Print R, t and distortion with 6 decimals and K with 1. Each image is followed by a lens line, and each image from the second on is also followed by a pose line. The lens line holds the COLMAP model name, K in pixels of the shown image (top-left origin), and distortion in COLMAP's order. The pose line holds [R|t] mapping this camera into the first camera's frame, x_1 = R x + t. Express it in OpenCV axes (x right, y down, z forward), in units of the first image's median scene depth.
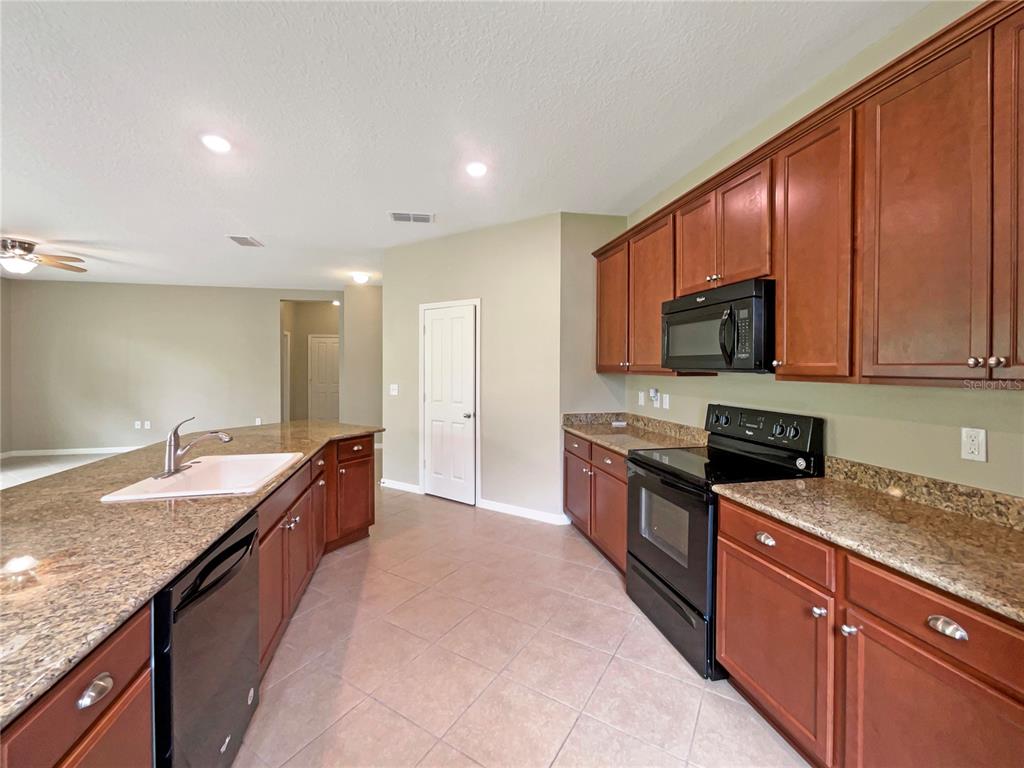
lens RADIAL K [[421.9, 0, 512.4], [0, 421.9, 365.3], [0, 0, 1]] dist [0.003653, 0.001940]
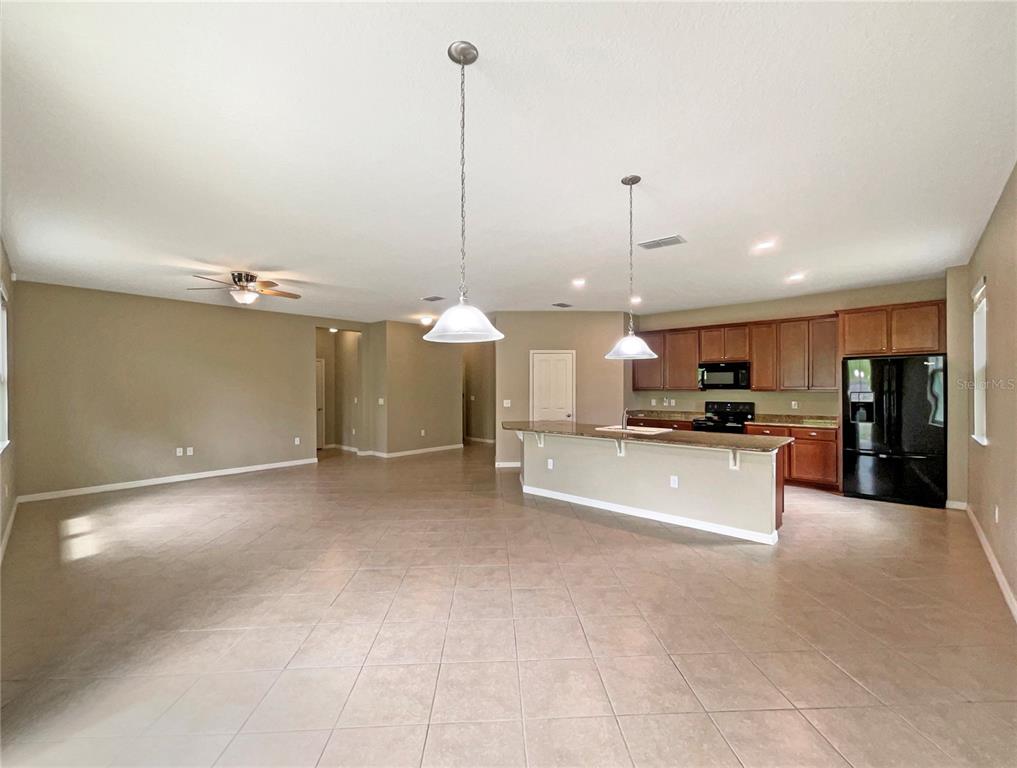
lens RADIAL K [[426.9, 0, 506.9], [0, 426.9, 386.9], [0, 0, 1]] dist [0.013298, 0.000116]
pose [[0.828355, -0.004319, 0.560187, -2.141169], [0.004035, 0.999990, 0.001743, -0.010486], [-0.560189, 0.000816, 0.828364, -0.558501]]
